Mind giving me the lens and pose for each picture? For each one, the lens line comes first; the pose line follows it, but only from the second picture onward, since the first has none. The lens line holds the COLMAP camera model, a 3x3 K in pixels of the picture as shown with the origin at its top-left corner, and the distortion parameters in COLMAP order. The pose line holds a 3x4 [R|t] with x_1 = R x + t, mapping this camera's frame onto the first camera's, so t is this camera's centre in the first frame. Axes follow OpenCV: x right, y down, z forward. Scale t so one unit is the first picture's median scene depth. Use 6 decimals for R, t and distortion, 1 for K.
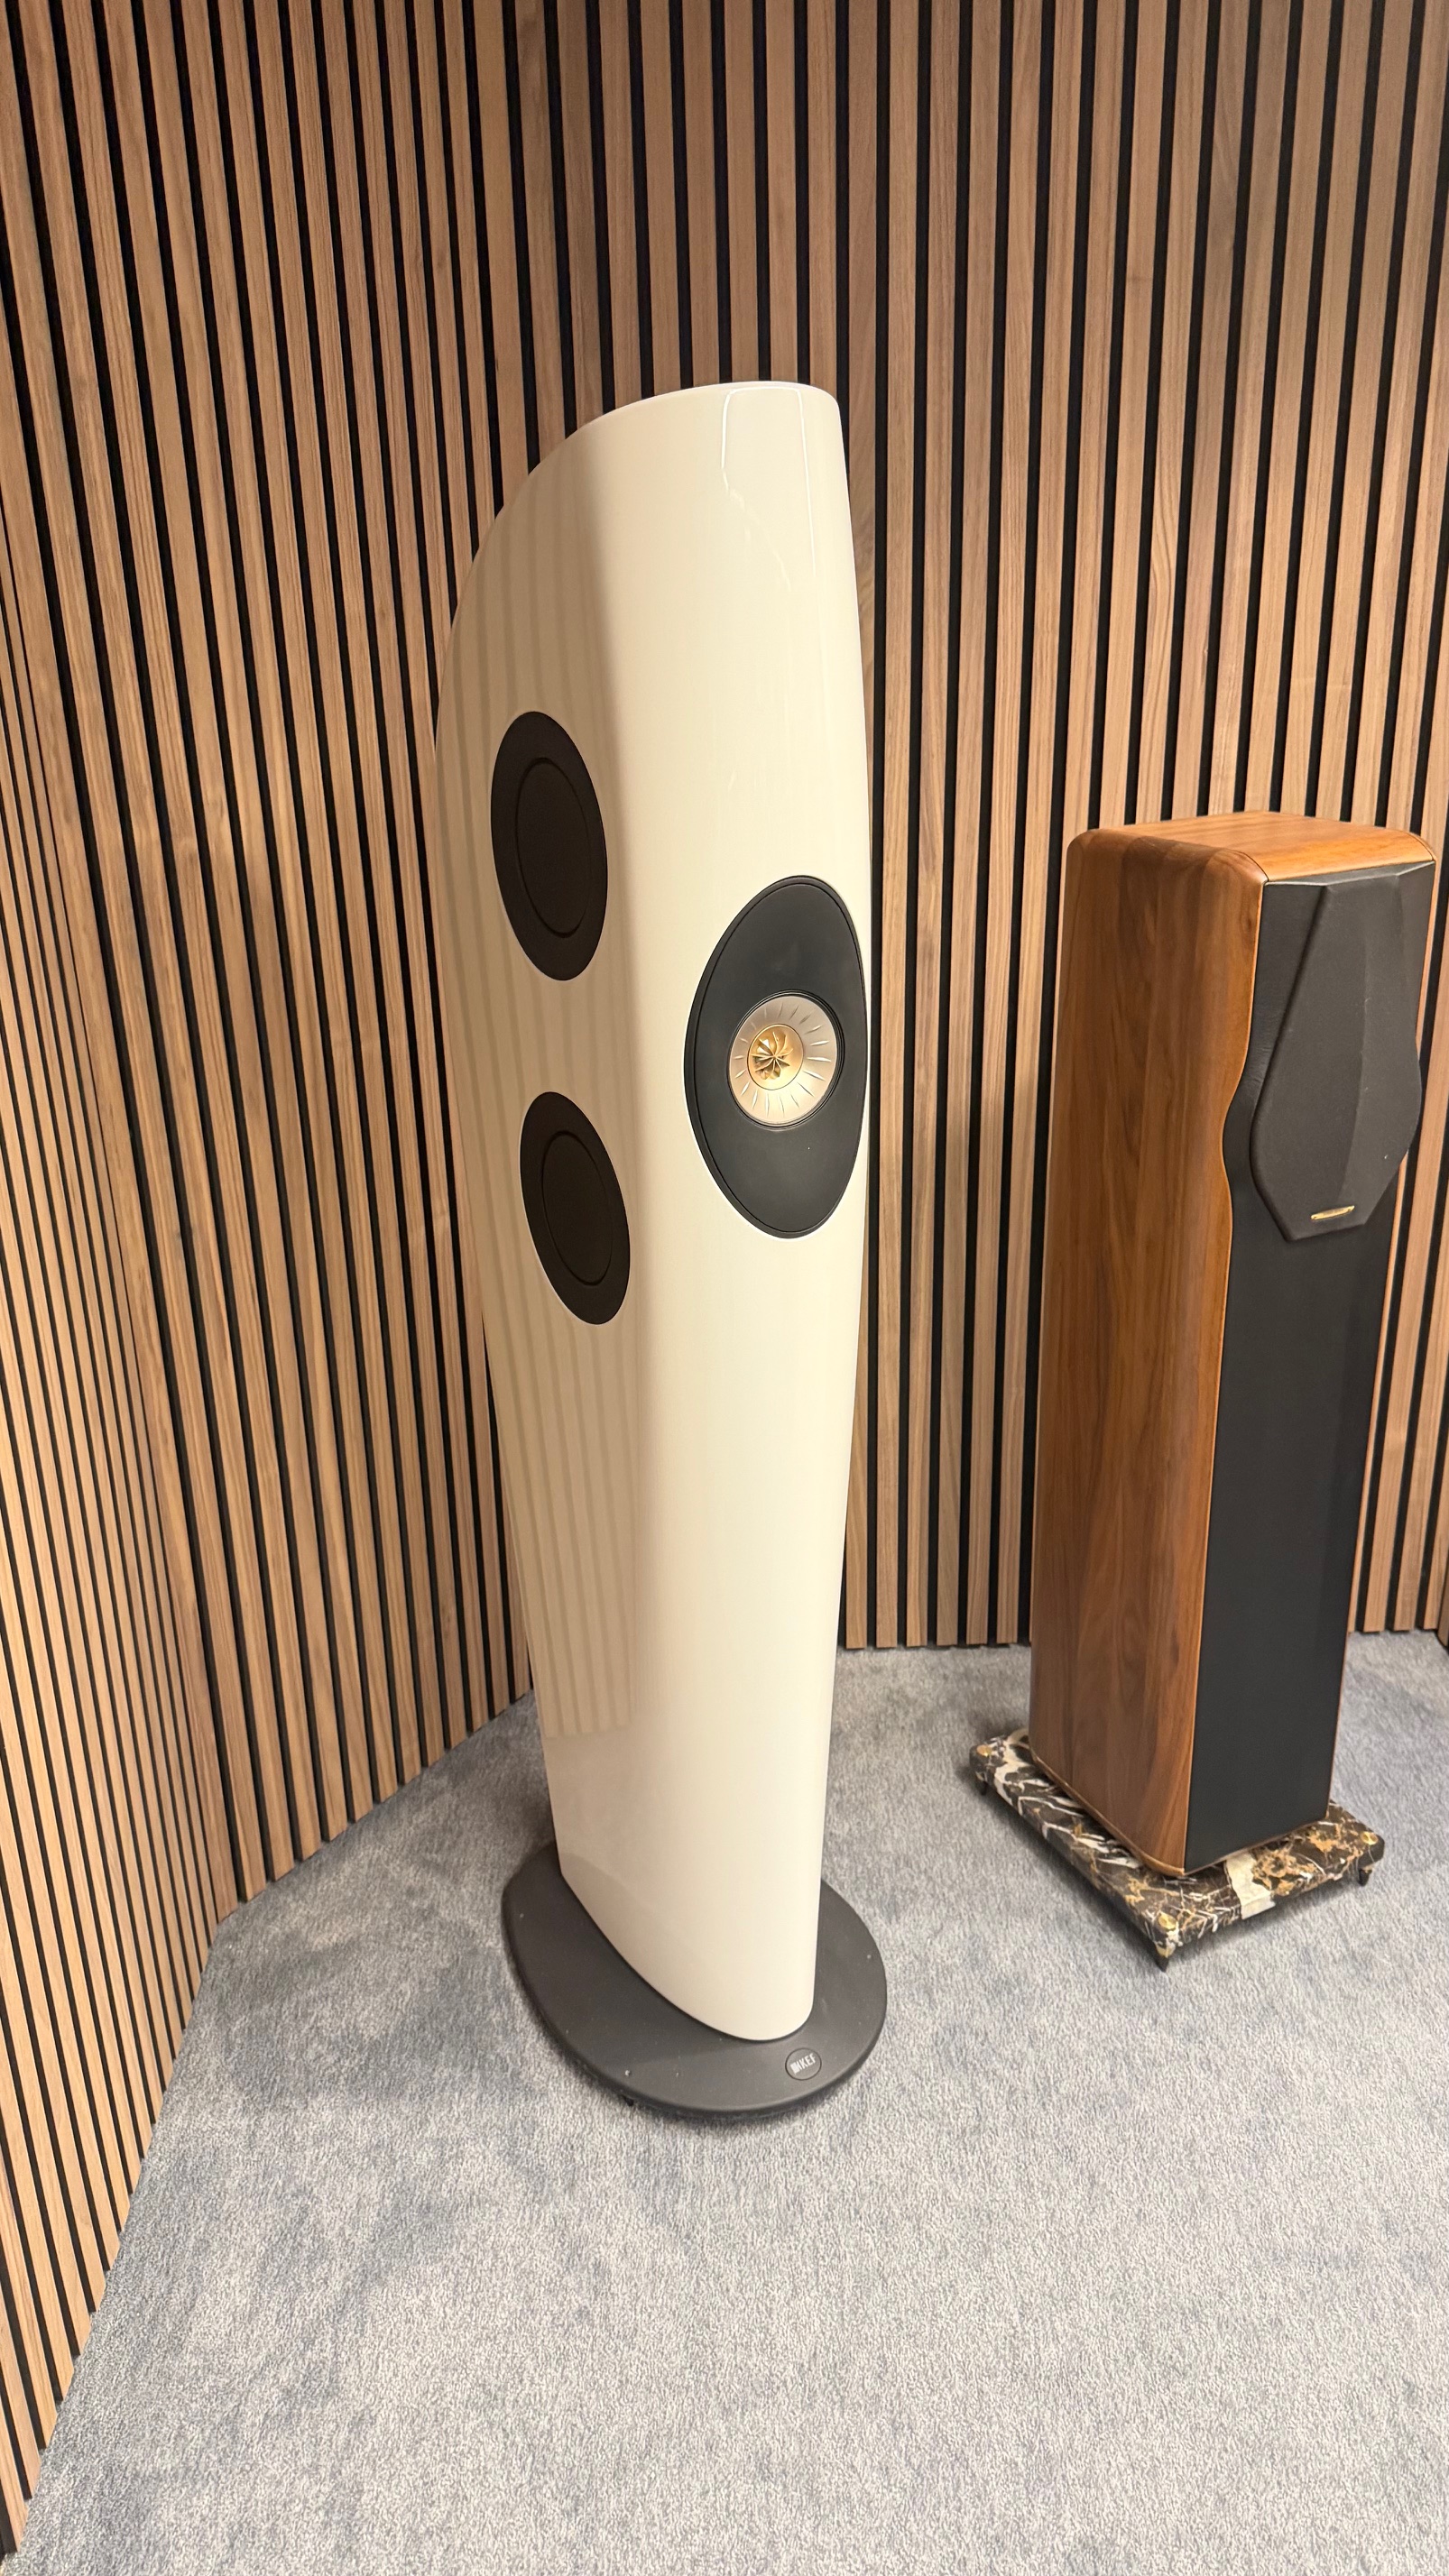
lens RADIAL K [[1861.7, 0, 677.0], [0, 1861.7, 1269.6], [0, 0, 1]] dist [0.005506, -0.019997]
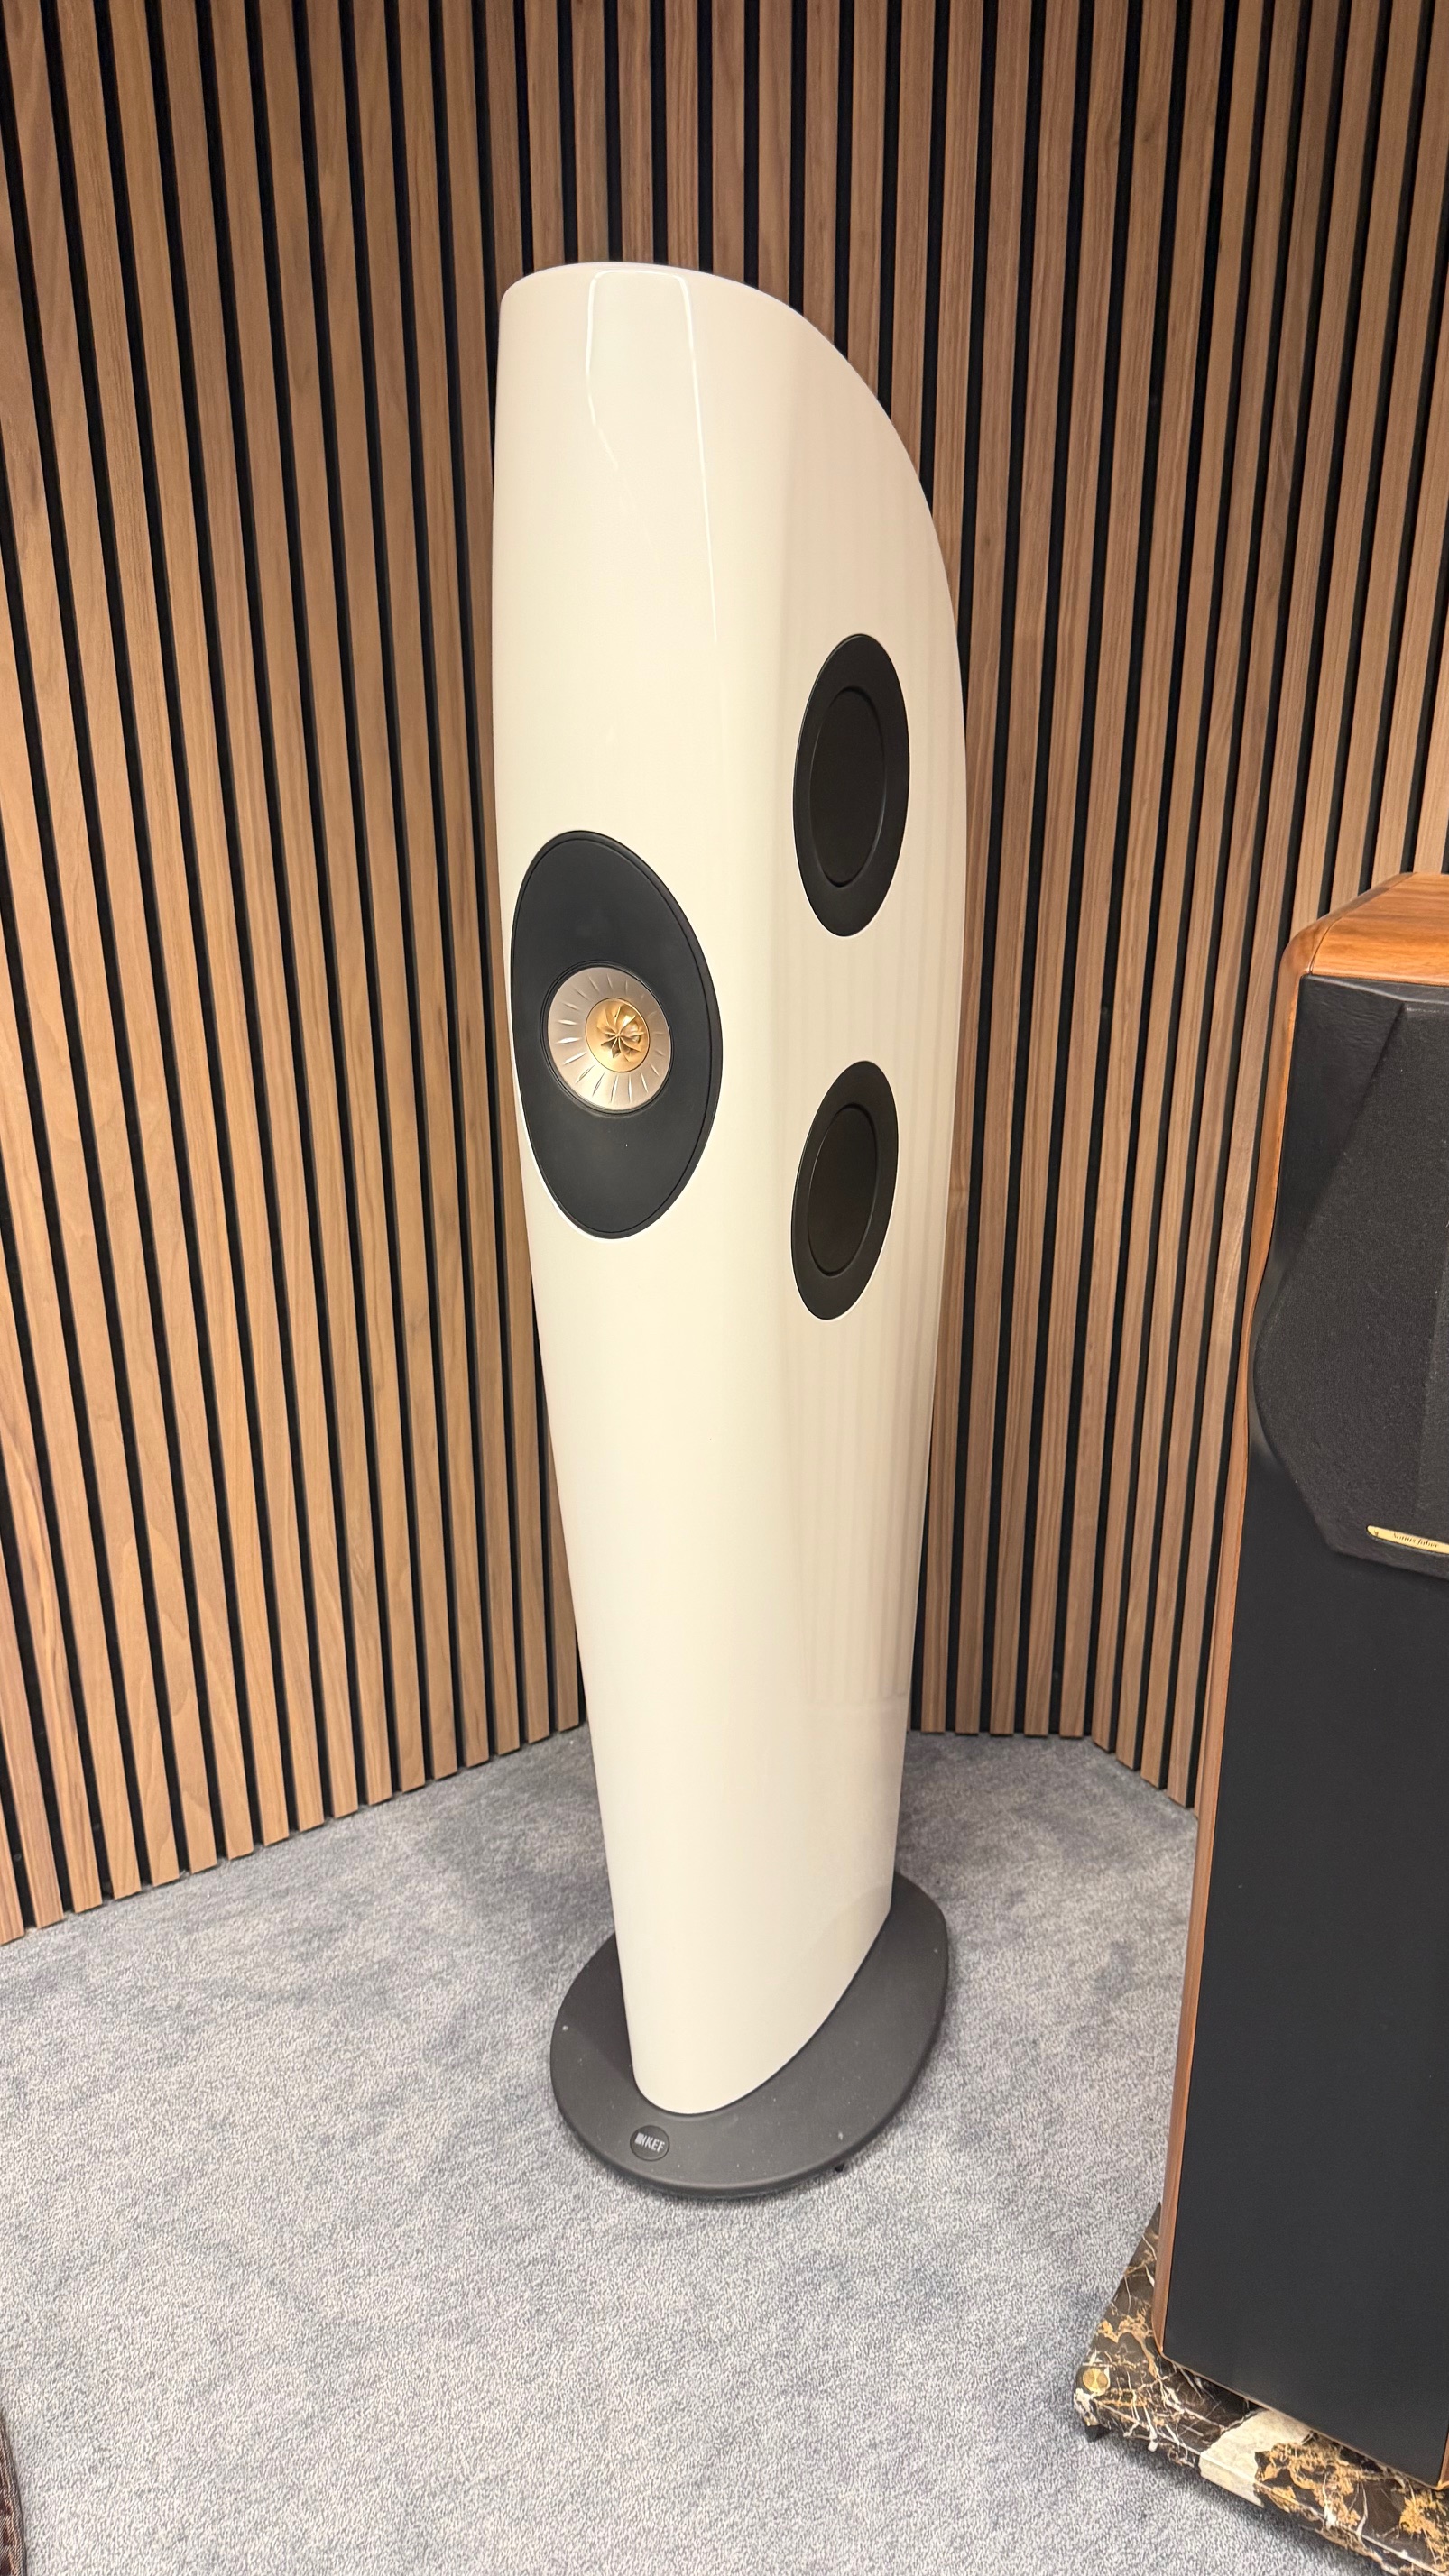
lens RADIAL K [[1877.9, 0, 758.2], [0, 1877.9, 1258.6], [0, 0, 1]] dist [-0.002411, -0.013608]
pose [[0.520432, 0.321577, -0.791037, 0.703591], [-0.304123, 0.935436, 0.180192, -0.164009], [0.797910, 0.146795, 0.584630, 0.457728]]
